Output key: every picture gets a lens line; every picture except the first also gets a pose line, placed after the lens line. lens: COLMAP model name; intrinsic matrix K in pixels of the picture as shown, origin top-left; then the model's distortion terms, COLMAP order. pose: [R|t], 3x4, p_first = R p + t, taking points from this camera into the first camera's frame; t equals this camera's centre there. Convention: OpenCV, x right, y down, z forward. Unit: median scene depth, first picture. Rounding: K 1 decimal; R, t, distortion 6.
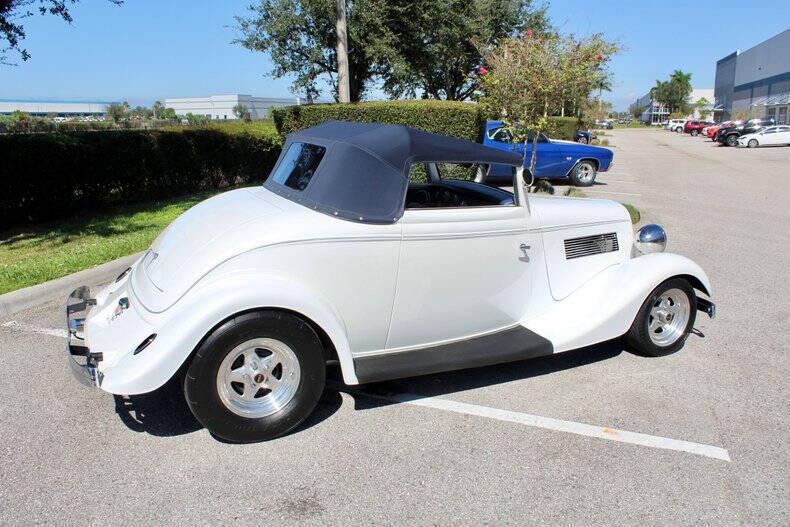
lens RADIAL K [[658.2, 0, 395.3], [0, 658.2, 265.4], [0, 0, 1]] dist [-0.157659, 0.136261]
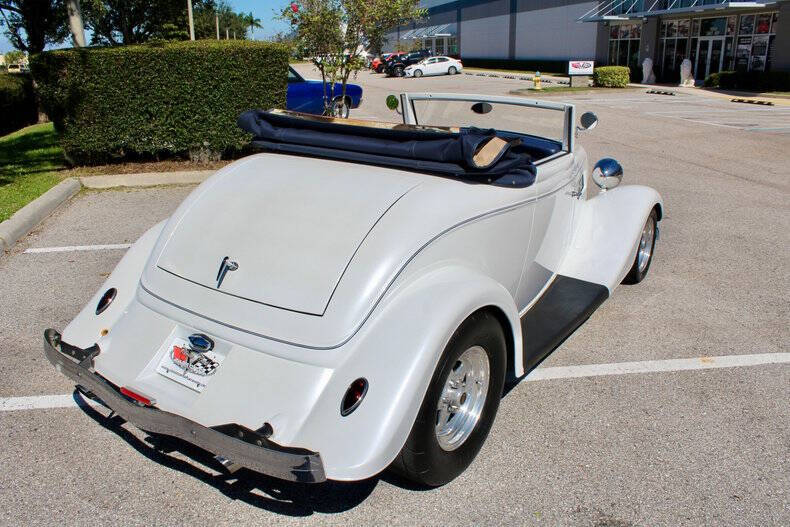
lens RADIAL K [[658.2, 0, 389.5], [0, 658.2, 260.1], [0, 0, 1]] dist [-0.157659, 0.136261]
pose [[0.875675, -0.156513, 0.456834, -0.278920], [0.118507, 0.986740, 0.110903, -0.040126], [-0.468134, -0.042977, 0.882612, 0.156724]]
